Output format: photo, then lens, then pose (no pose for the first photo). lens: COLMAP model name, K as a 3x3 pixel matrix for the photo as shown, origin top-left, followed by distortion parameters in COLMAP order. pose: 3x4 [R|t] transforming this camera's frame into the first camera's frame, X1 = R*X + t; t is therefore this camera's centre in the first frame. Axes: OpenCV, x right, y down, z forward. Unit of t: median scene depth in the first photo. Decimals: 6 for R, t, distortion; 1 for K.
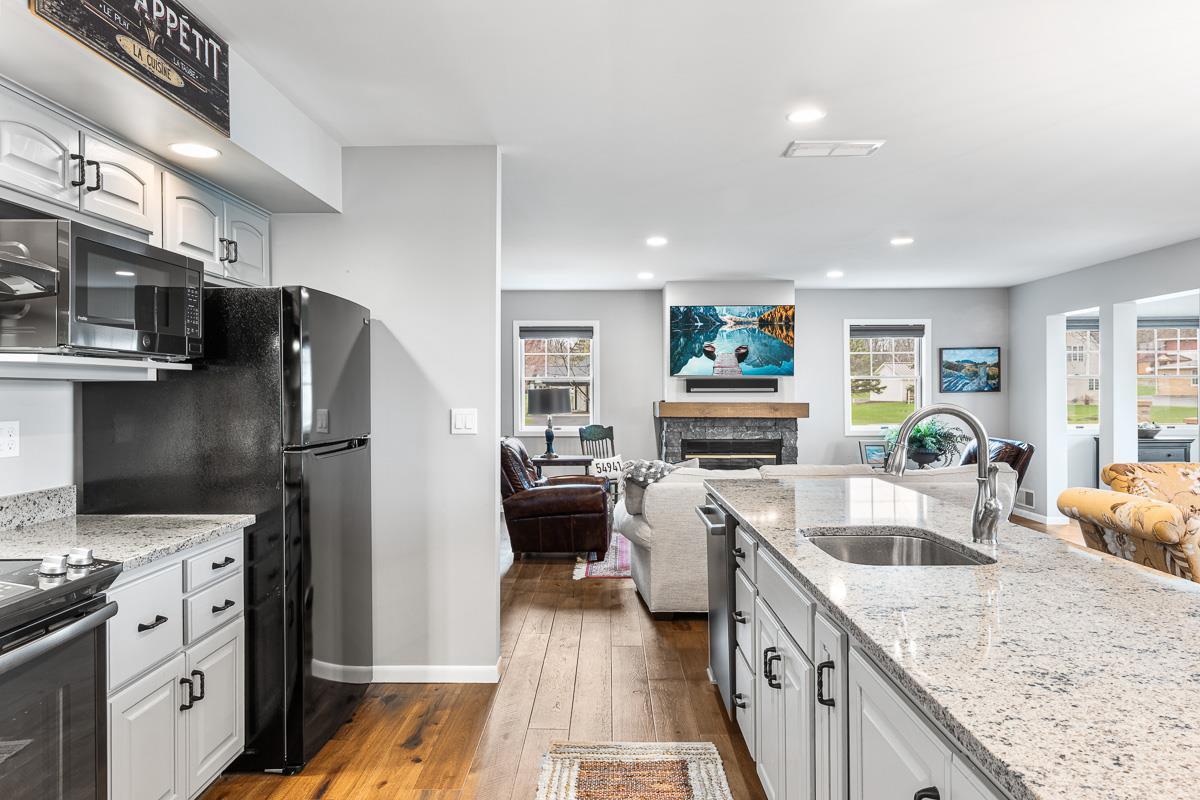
lens RADIAL K [[753.1, 0, 591.6], [0, 753.1, 393.5], [0, 0, 1]] dist [0.011165, -0.000740]
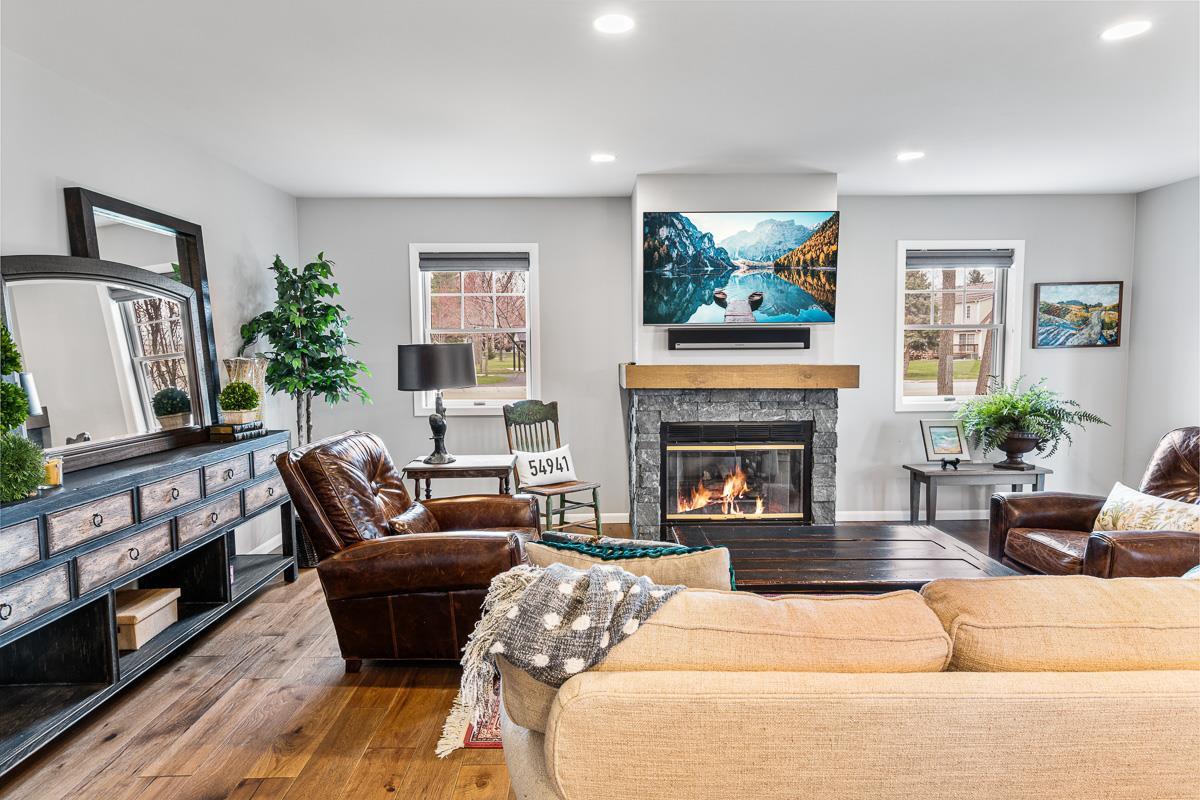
lens RADIAL K [[685.0, 0, 593.6], [0, 685.0, 401.5], [0, 0, 1]] dist [0.005255, -0.000323]
pose [[0.999500, -0.007002, 0.030836, 0.047837], [0.004719, 0.997283, 0.073512, -0.000949], [-0.031267, -0.073329, 0.996818, 0.458525]]
